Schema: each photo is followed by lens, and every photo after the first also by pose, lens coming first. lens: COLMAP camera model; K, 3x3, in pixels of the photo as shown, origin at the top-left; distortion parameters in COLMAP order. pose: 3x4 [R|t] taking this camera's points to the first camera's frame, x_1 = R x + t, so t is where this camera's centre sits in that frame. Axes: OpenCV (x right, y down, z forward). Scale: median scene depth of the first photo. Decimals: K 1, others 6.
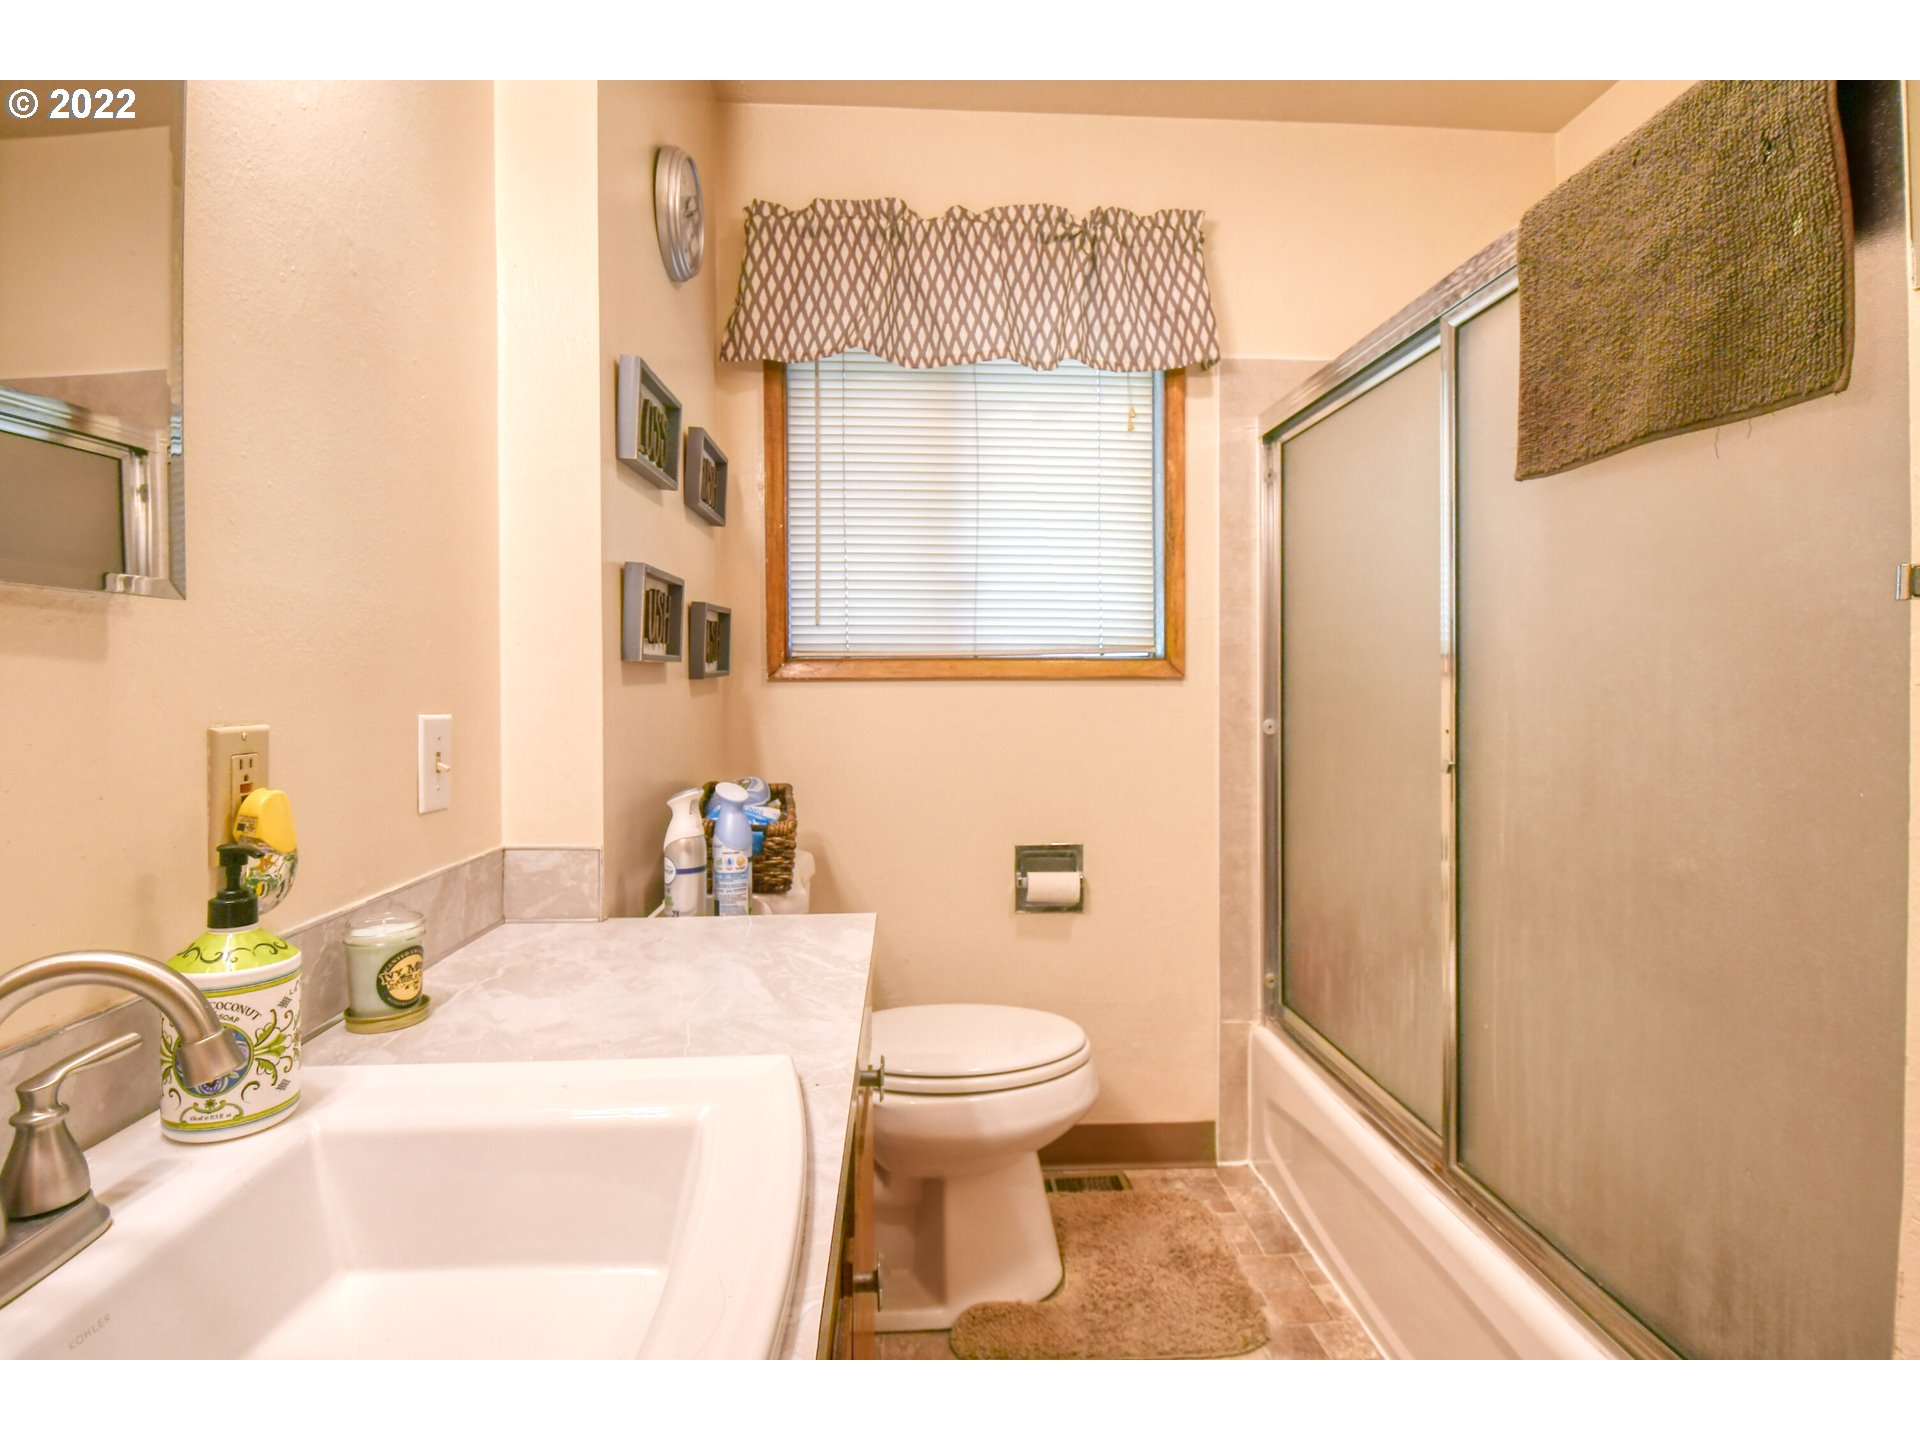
lens RADIAL K [[925.4, 0, 963.8], [0, 925.4, 700.3], [0, 0, 1]] dist [0.002173, -0.000155]
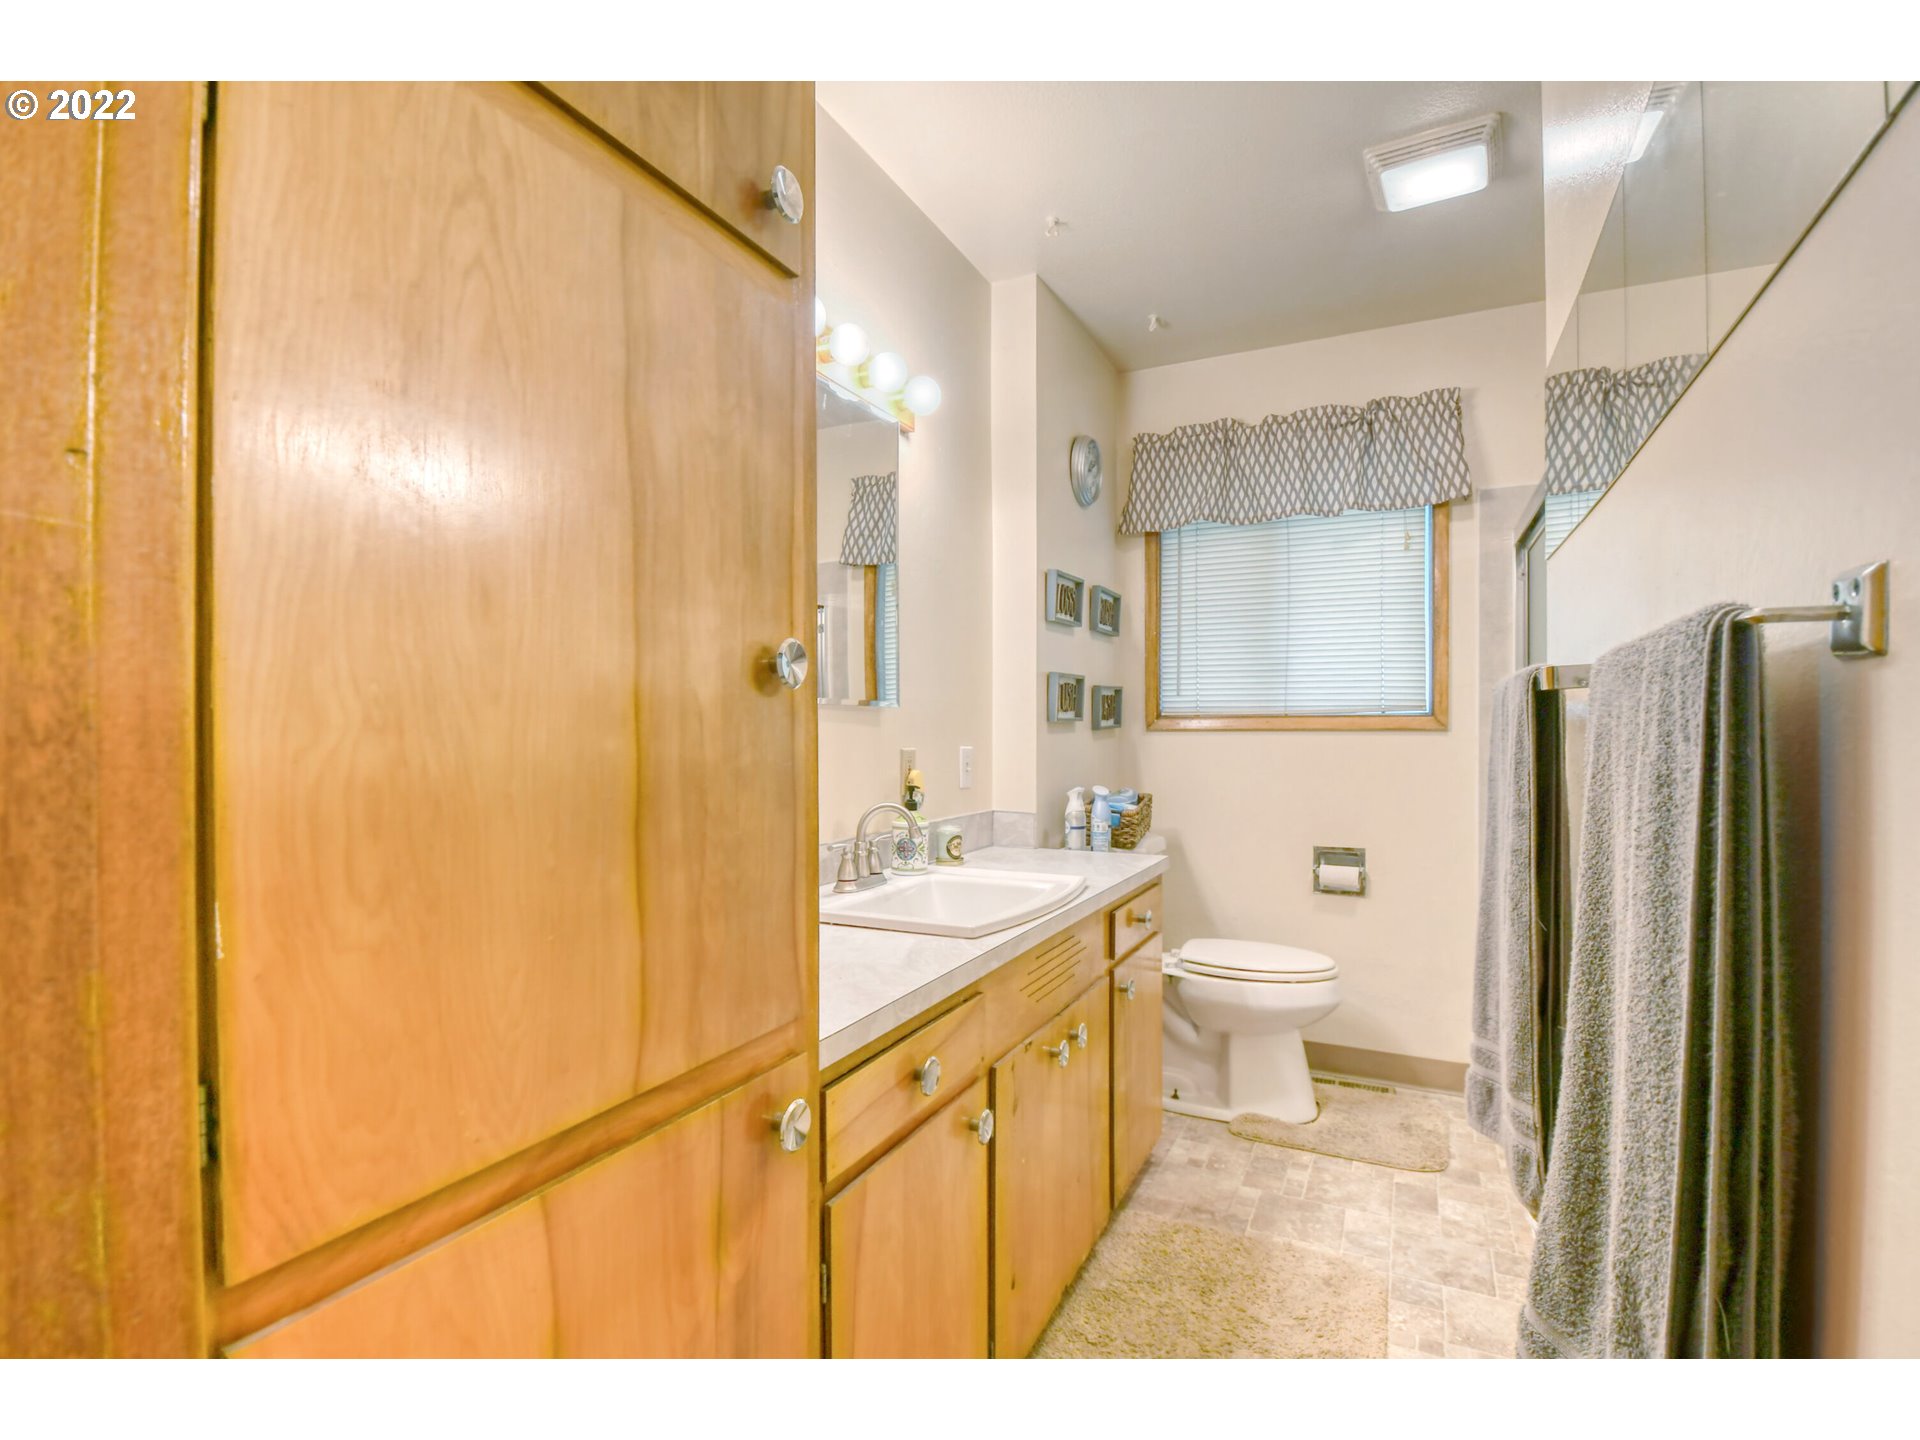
lens RADIAL K [[930.7, 0, 951.5], [0, 930.7, 725.9], [0, 0, 1]] dist [-0.001080, -0.001479]
pose [[0.865292, 0.000236, -0.501268, 0.303535], [-0.011375, 0.999752, -0.019164, 0.004788], [0.501139, 0.022284, 0.865080, -0.555559]]
